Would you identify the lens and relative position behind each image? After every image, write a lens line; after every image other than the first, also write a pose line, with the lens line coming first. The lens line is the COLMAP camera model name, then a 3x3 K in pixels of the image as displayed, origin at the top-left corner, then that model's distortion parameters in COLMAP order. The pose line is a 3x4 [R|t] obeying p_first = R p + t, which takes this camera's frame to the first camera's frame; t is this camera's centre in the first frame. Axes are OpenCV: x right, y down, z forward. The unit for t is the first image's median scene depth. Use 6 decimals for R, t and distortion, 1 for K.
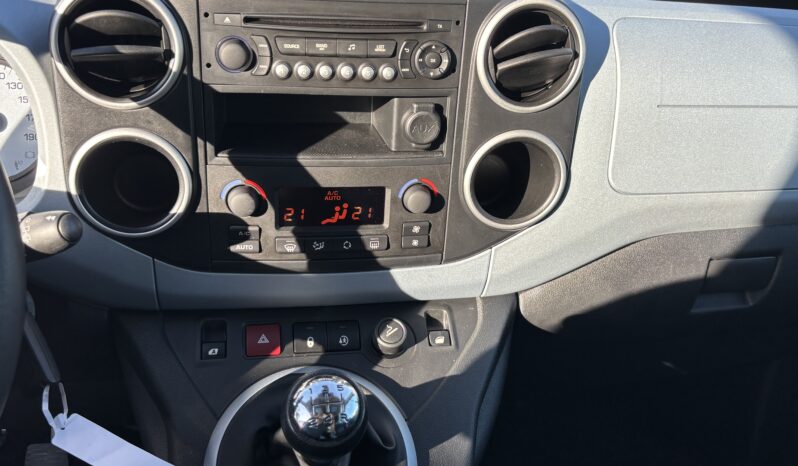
lens RADIAL K [[698.6, 0, 397.8], [0, 698.6, 230.9], [0, 0, 1]] dist [0.027946, -0.030937]
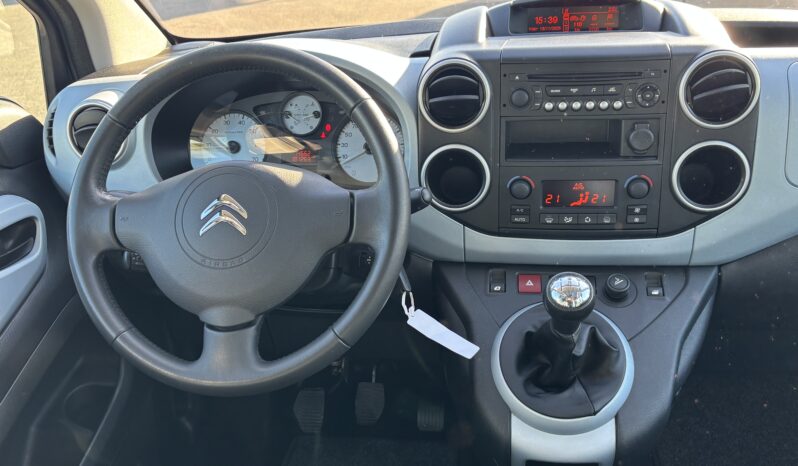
lens RADIAL K [[698.6, 0, 395.2], [0, 698.6, 232.8], [0, 0, 1]] dist [0.027946, -0.030937]
pose [[0.924090, 0.028682, -0.381096, 0.121427], [-0.047358, 0.998088, -0.039716, 0.129584], [0.379229, 0.054749, 0.923682, -0.554358]]
